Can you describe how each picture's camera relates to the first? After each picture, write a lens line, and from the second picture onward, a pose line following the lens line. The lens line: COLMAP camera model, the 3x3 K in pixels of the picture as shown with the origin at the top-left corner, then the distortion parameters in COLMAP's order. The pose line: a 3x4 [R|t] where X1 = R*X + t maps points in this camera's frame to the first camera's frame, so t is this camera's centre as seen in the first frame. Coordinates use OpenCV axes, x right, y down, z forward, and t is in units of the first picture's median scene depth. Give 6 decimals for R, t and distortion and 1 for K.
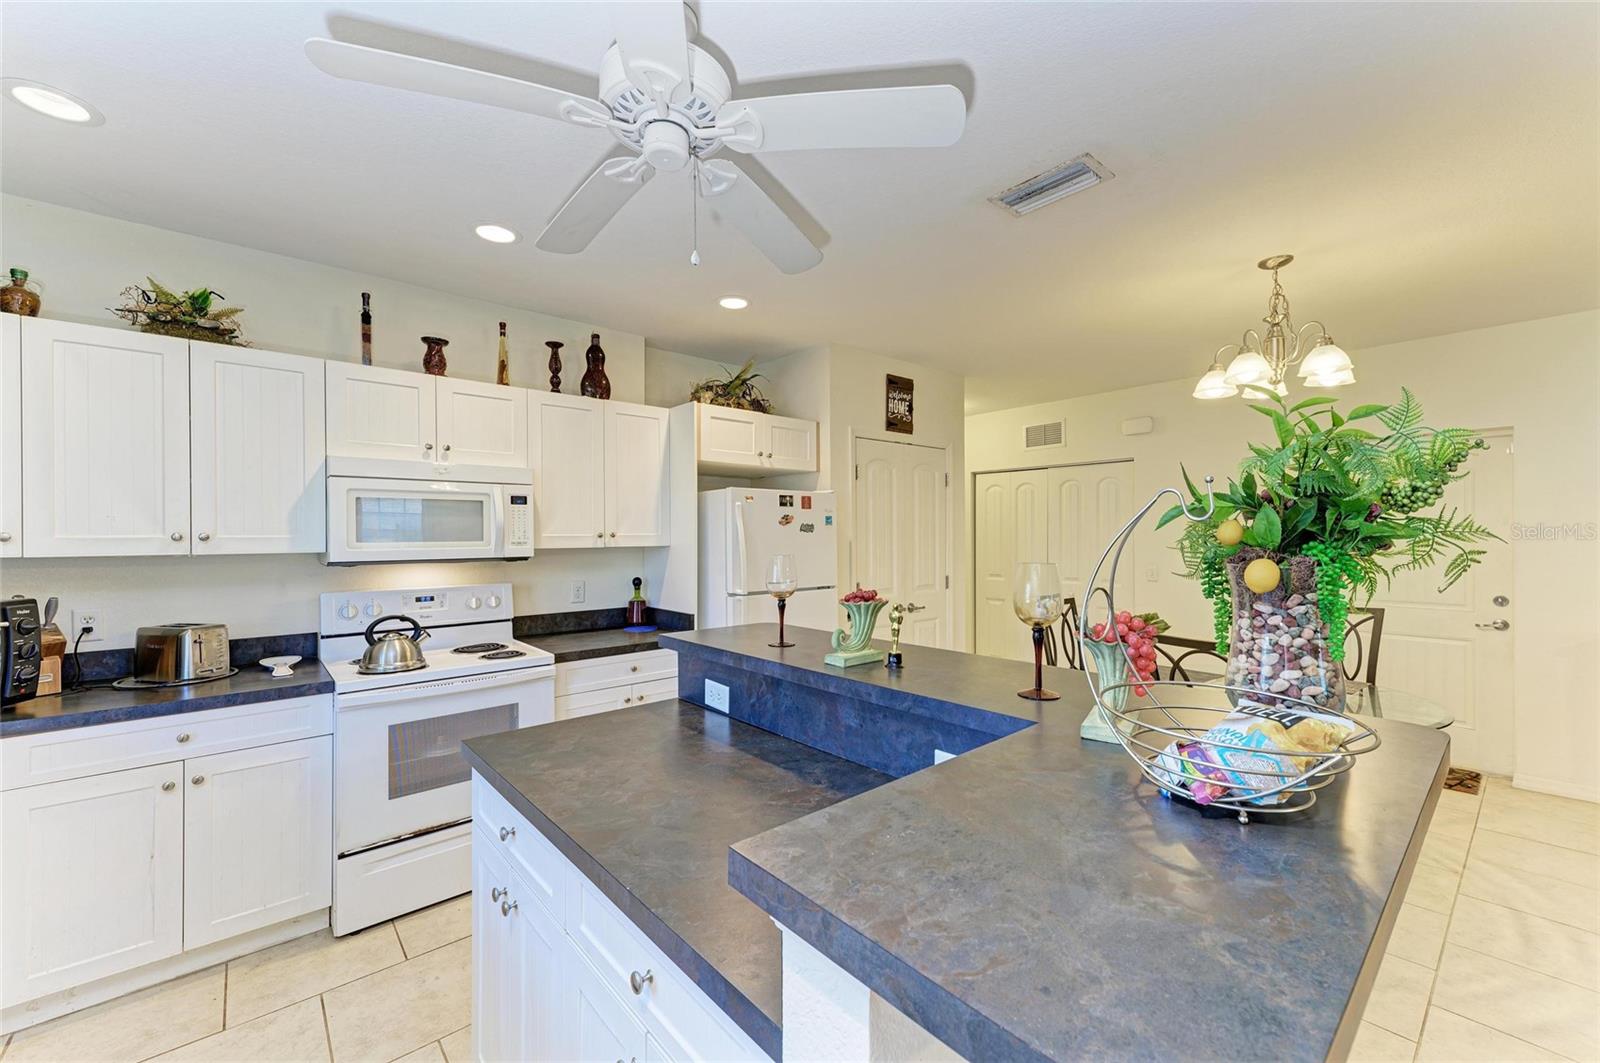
lens RADIAL K [[635.8, 0, 799.8], [0, 635.8, 535.3], [0, 0, 1]] dist [0.012263, -0.002723]
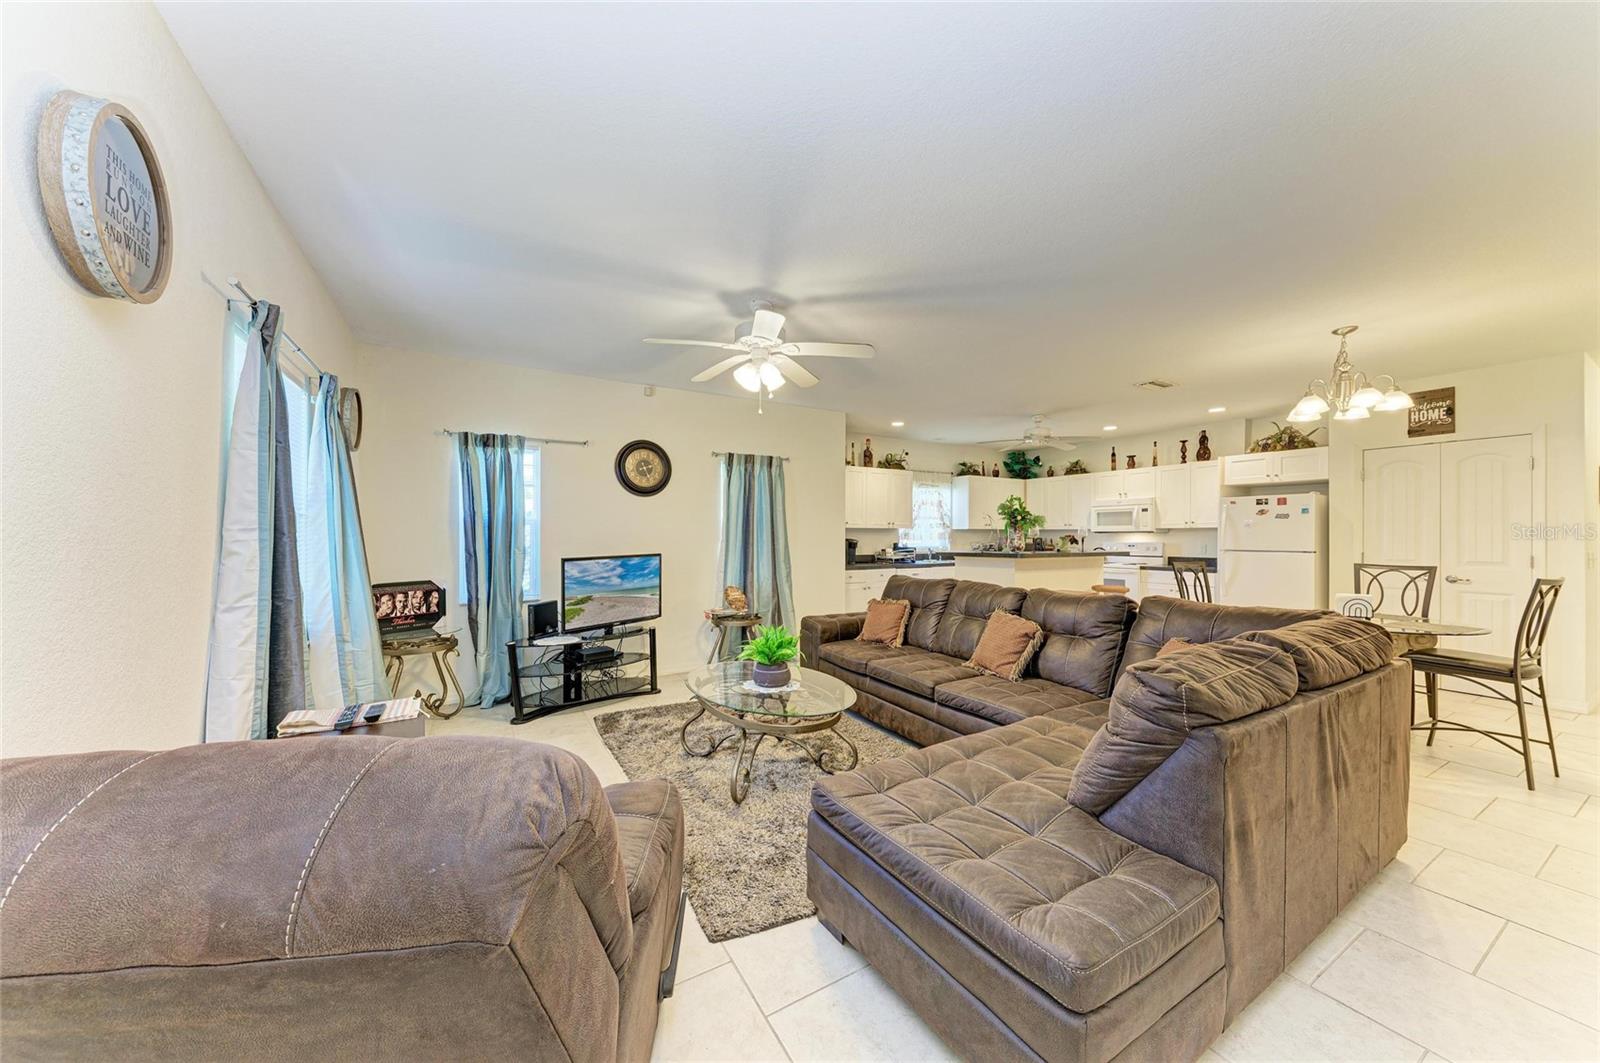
lens RADIAL K [[548.3, 0, 797.5], [0, 548.3, 539.2], [0, 0, 1]] dist [0.005931, -0.000560]
pose [[-0.188964, 0.010331, -0.981930, 2.456127], [-0.000072, 0.999945, 0.010534, 0.050294], [0.981984, 0.002061, -0.188953, -0.013654]]
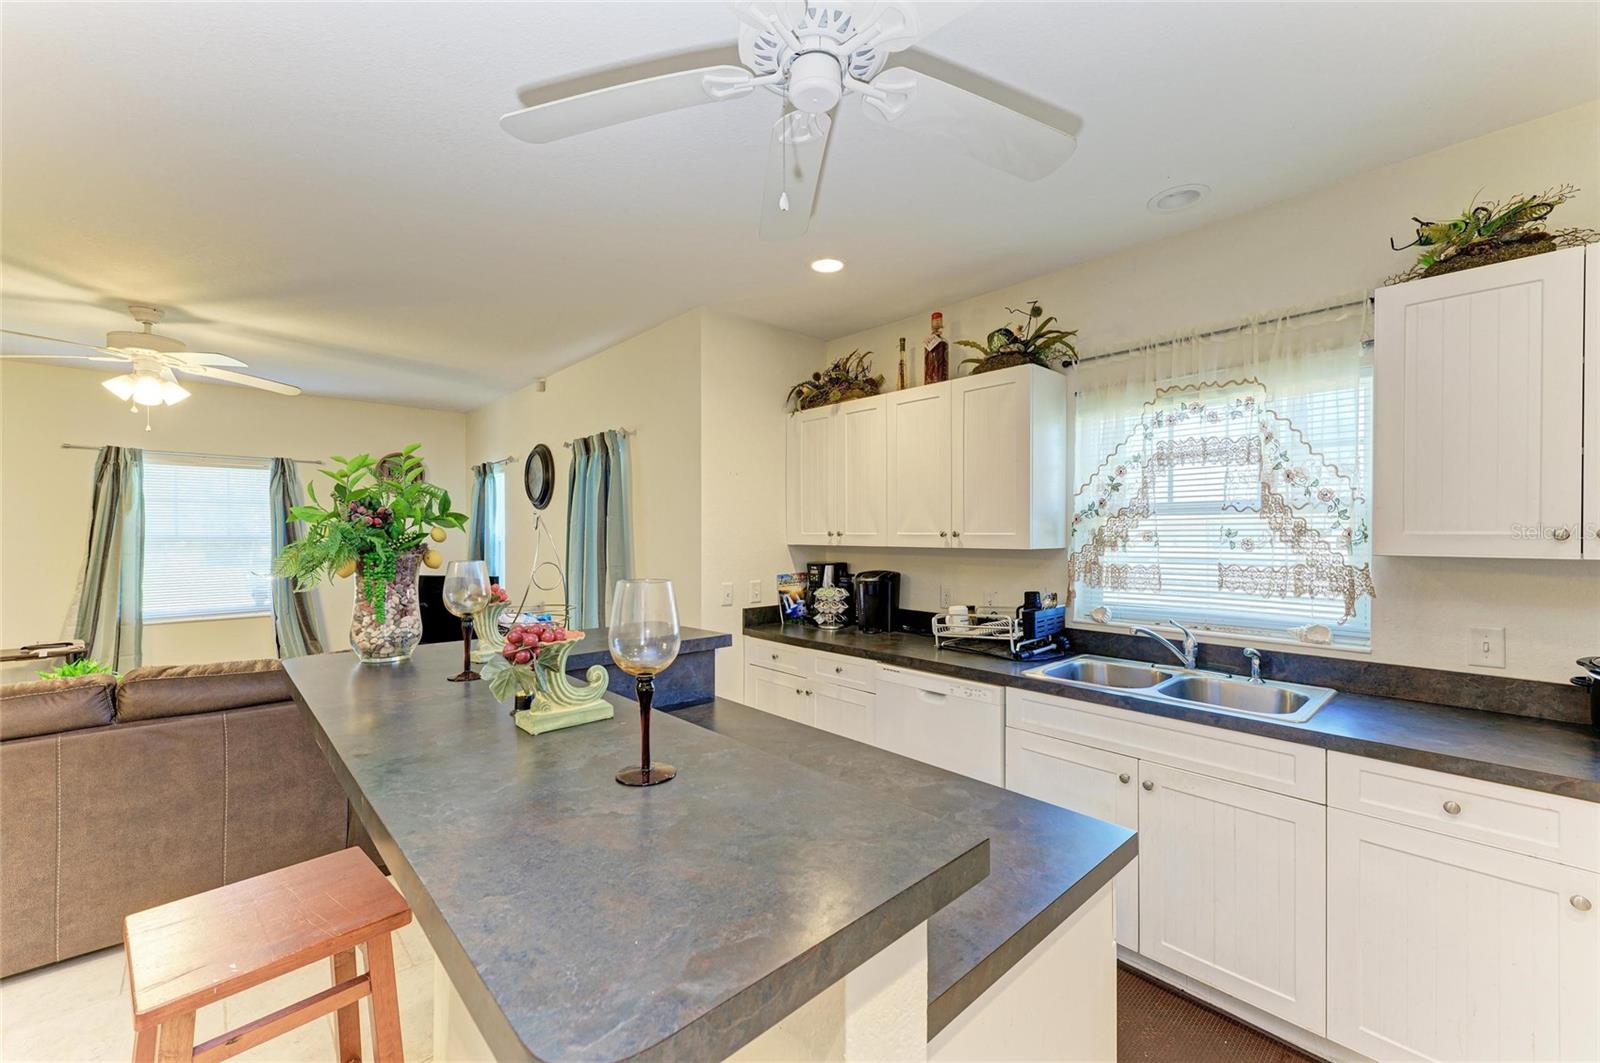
lens RADIAL K [[635.8, 0, 802.4], [0, 635.8, 535.9], [0, 0, 1]] dist [0.012263, -0.002723]
pose [[-0.999422, 0.004251, -0.033737, -0.090428], [0.004133, 0.999985, 0.003543, -0.002123], [0.033752, 0.003402, -0.999424, 1.057501]]
